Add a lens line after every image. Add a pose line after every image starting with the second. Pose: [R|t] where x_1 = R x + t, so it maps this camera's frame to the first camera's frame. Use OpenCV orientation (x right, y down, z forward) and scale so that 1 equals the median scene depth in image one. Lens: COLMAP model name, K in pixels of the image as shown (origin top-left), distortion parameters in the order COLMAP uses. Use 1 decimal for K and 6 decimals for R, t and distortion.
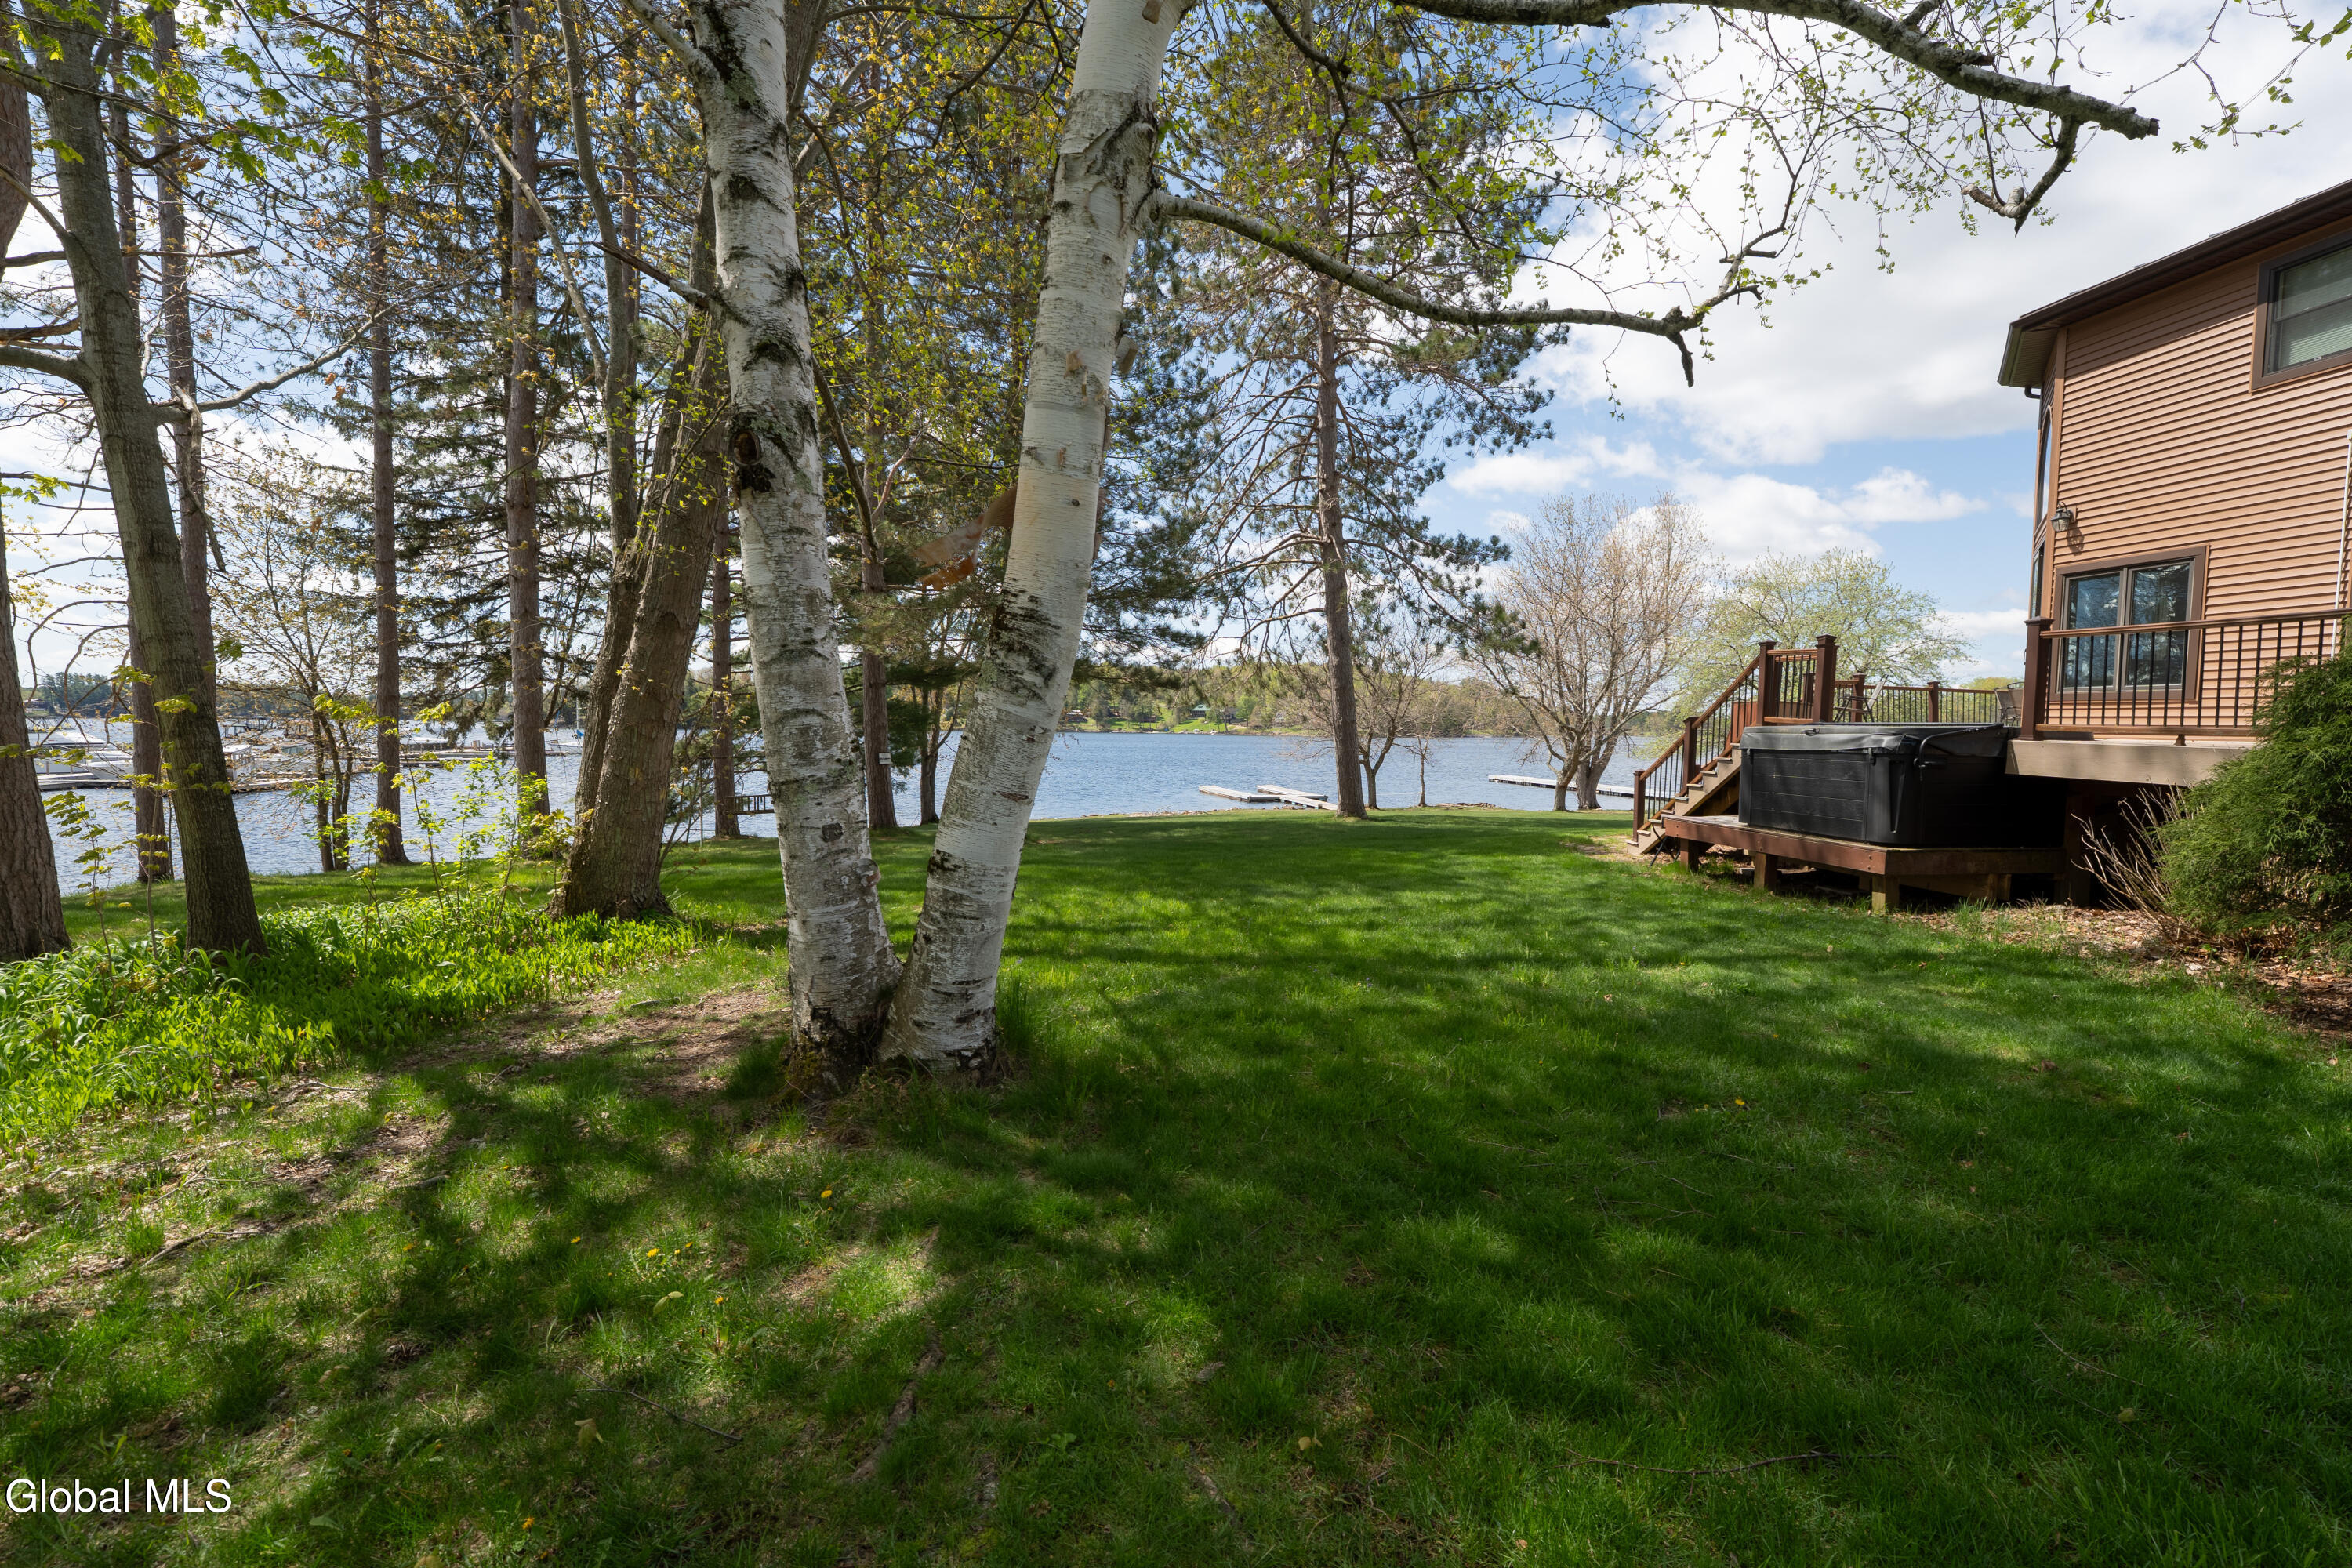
lens RADIAL K [[922.5, 0, 1169.1], [0, 922.5, 776.7], [0, 0, 1]] dist [-0.000531, -0.000027]
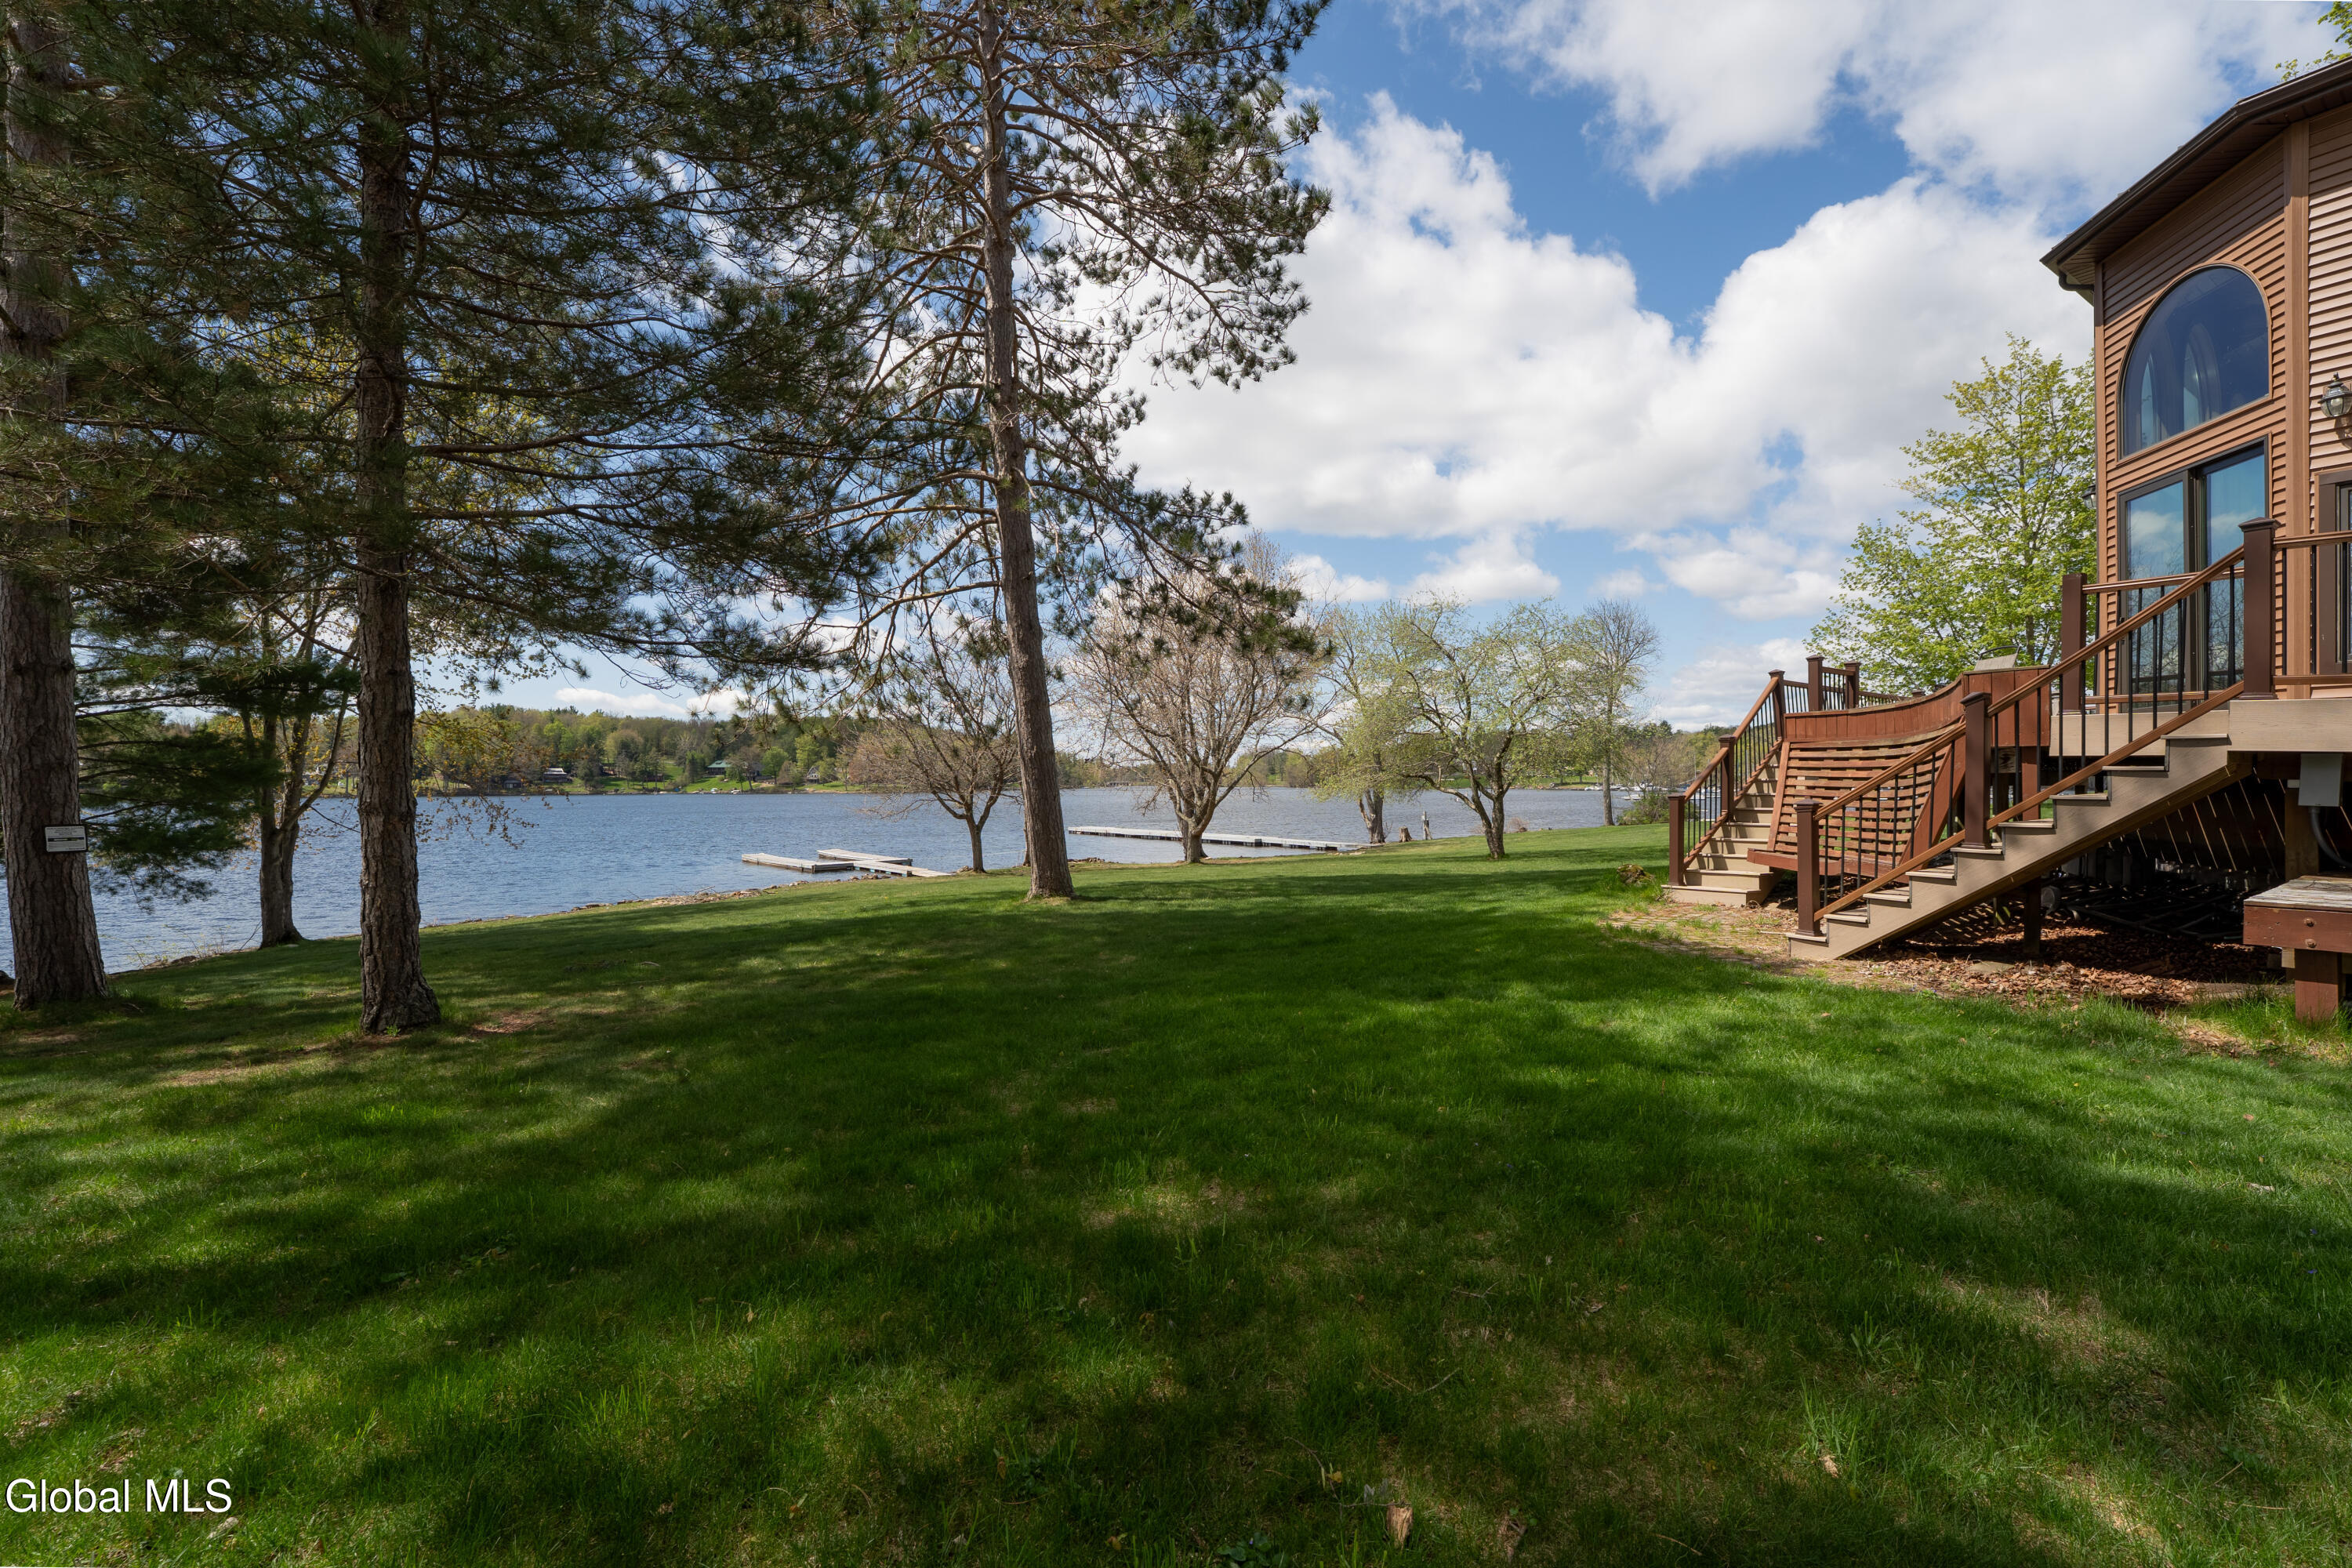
lens RADIAL K [[935.9, 0, 1095.4], [0, 935.9, 777.2], [0, 0, 1]] dist [-0.000208, -0.000011]
pose [[0.912177, -0.016103, 0.409480, -0.045233], [0.040867, 0.997821, -0.051798, -0.005225], [-0.407753, 0.063983, 0.910848, 0.359468]]
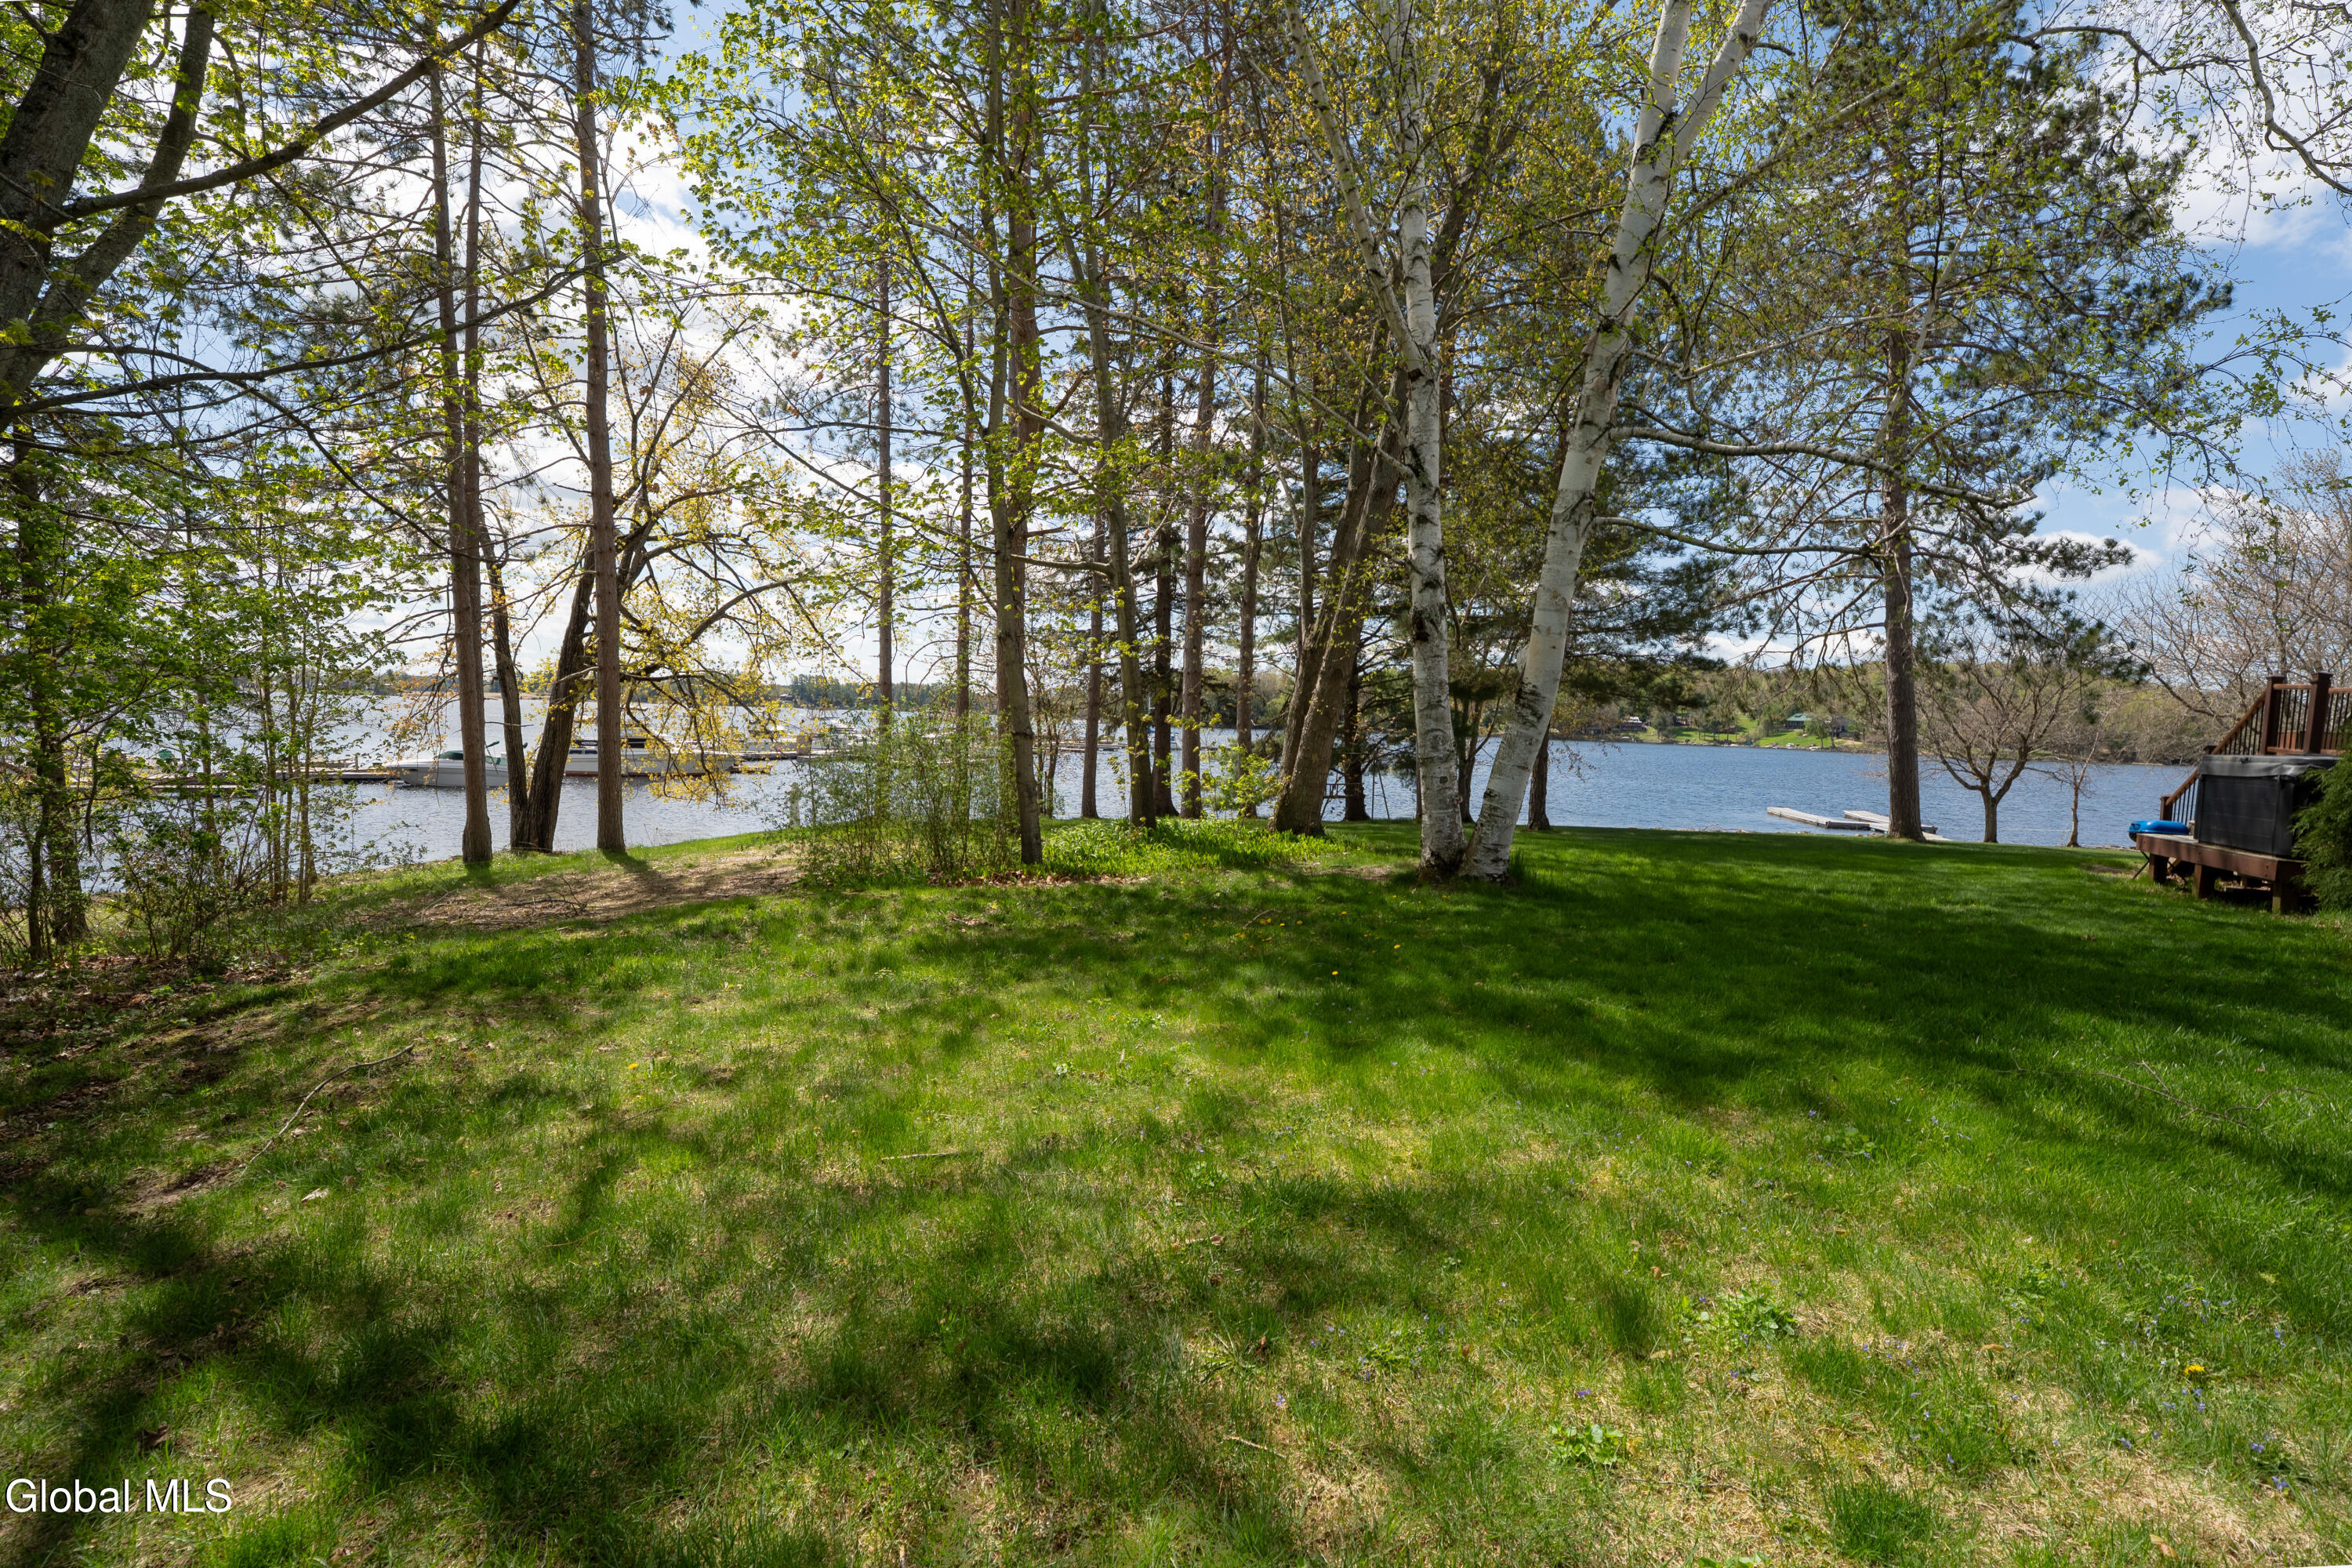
lens RADIAL K [[977.4, 0, 1162.1], [0, 977.4, 800.5], [0, 0, 1]] dist [-0.029661, -0.000004]
pose [[0.850992, 0.058369, -0.521924, 0.056896], [-0.049824, 0.998295, 0.030407, 0.011851], [0.522809, 0.000128, 0.852450, -0.257319]]
